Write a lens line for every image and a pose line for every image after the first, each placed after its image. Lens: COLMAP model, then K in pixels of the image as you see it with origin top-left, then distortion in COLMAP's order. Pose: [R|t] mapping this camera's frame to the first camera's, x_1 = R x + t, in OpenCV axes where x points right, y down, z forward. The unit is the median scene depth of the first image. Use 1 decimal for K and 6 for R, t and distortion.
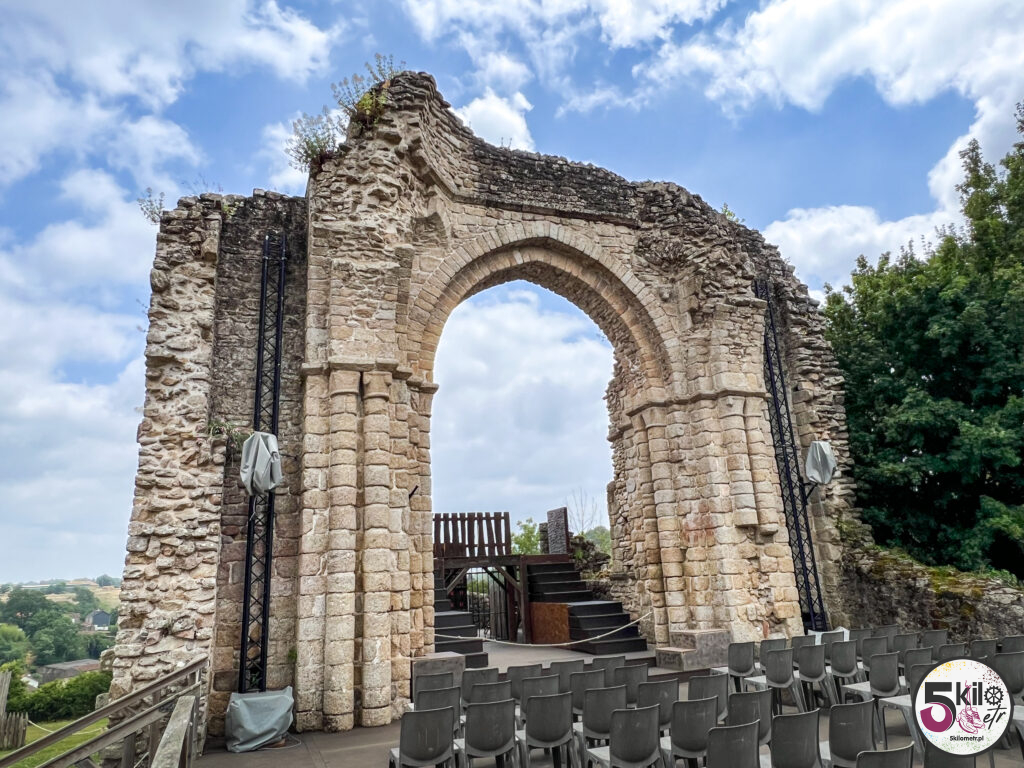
lens RADIAL K [[657.7, 0, 512.0], [0, 657.7, 384.0], [0, 0, 1]] dist [-0.034535, 0.000464]
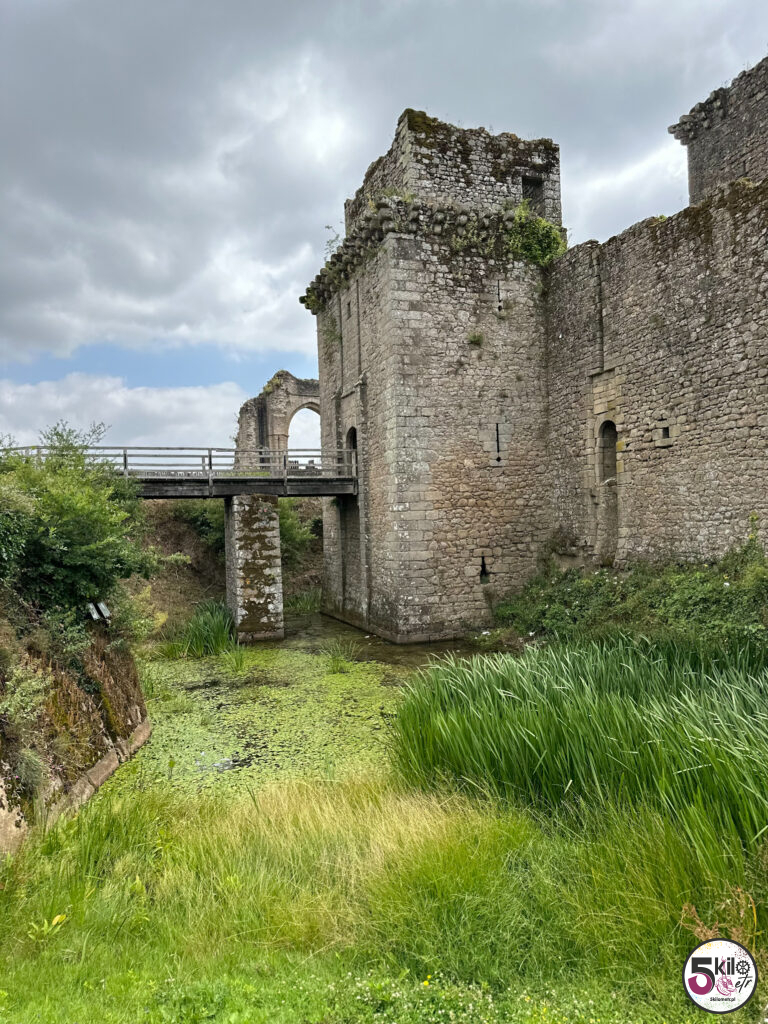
lens RADIAL K [[714.6, 0, 382.1], [0, 714.6, 520.9], [0, 0, 1]] dist [0.169798, -0.351871]
pose [[0.981198, 0.011813, 0.192643, -0.431098], [-0.065184, 0.959759, 0.273154, -0.847202], [-0.181665, -0.280575, 0.942484, -4.141183]]
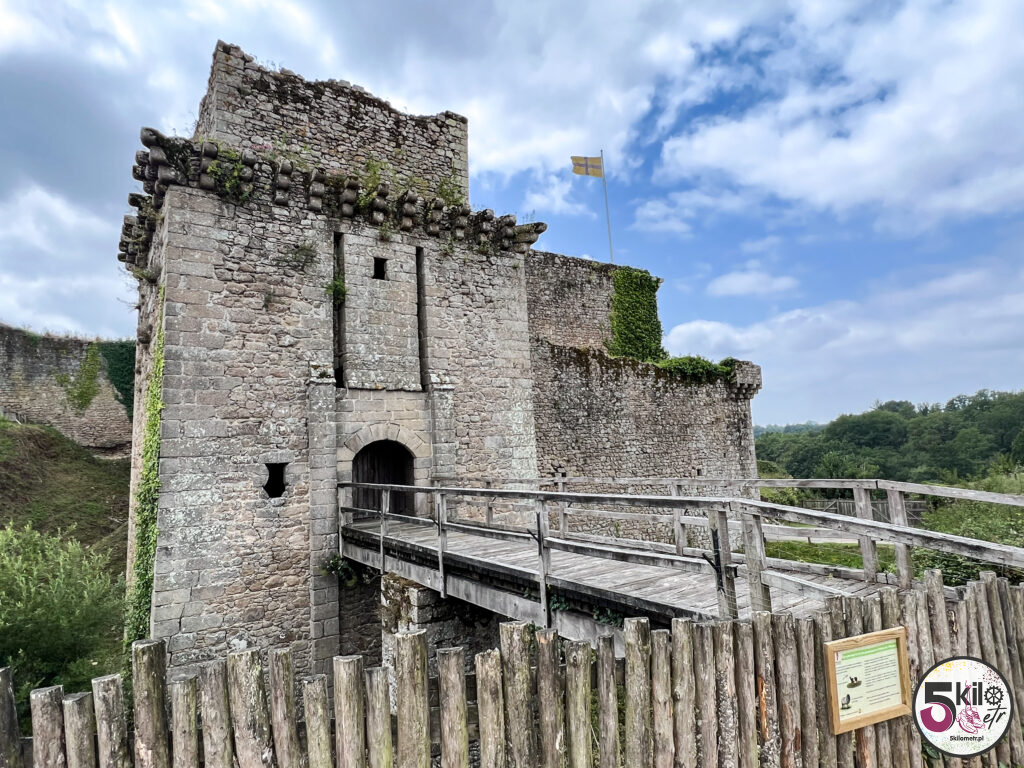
lens RADIAL K [[584.2, 0, 512.0], [0, 584.2, 384.0], [0, 0, 1]] dist [0.003236, 0.000714]
pose [[-0.436733, 0.167159, 0.883924, -1.372982], [-0.199592, 0.940090, -0.276395, -0.284973], [-0.877170, -0.297135, -0.377205, -1.406908]]
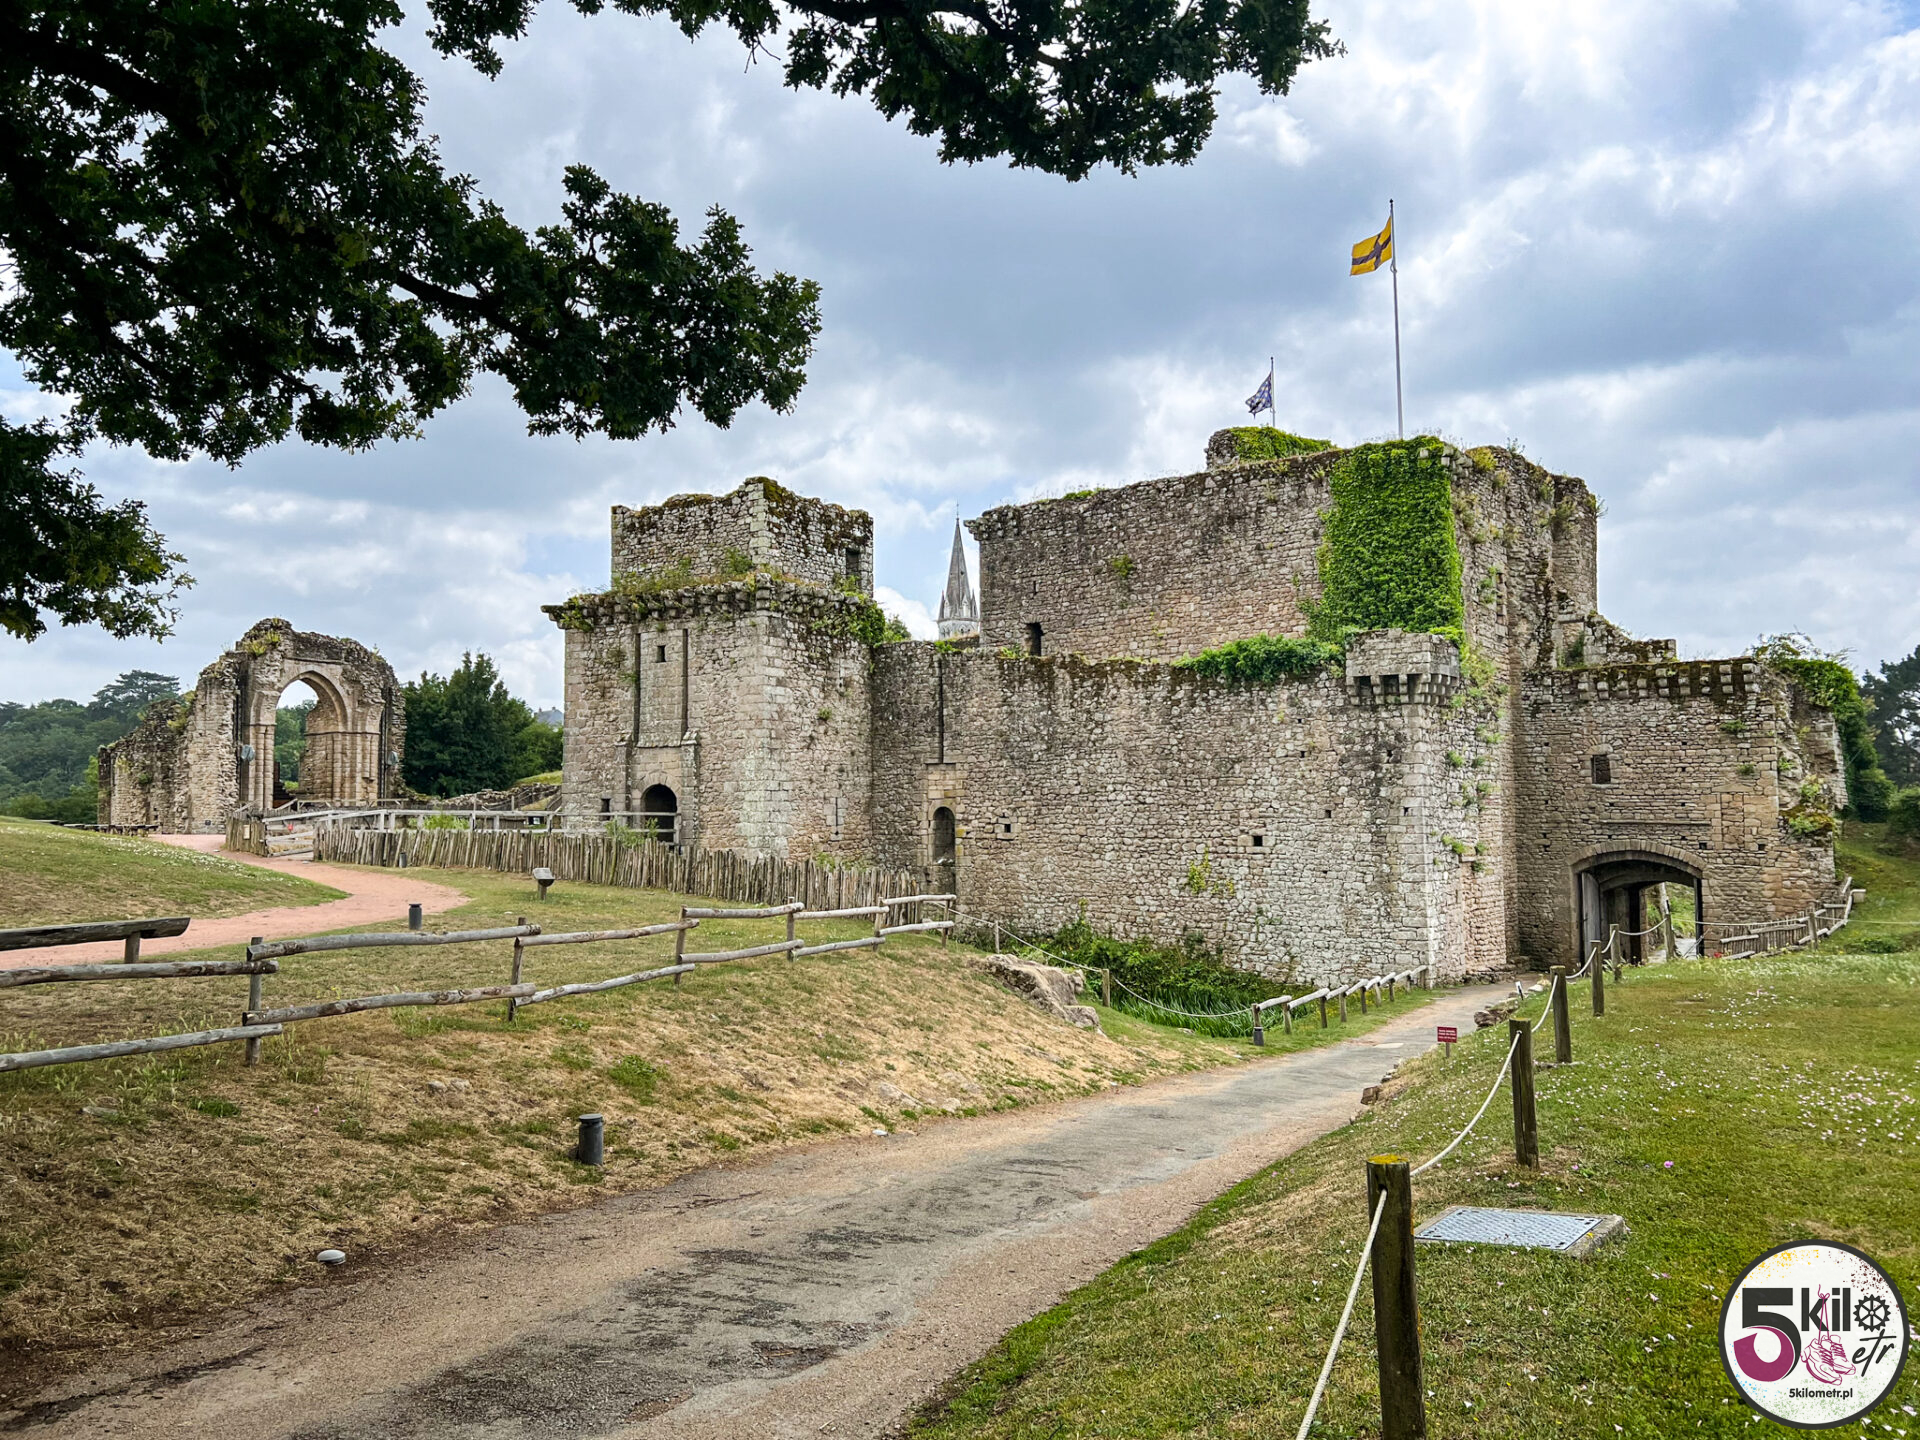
lens RADIAL K [[1487.0, 0, 960.0], [0, 1487.0, 720.0], [0, 0, 1]] dist [0.204568, -0.441375]
pose [[0.681848, 0.092278, 0.725650, -2.764434], [-0.237681, 0.966133, 0.100476, -1.339399], [-0.691803, -0.240983, 0.680688, -5.383273]]
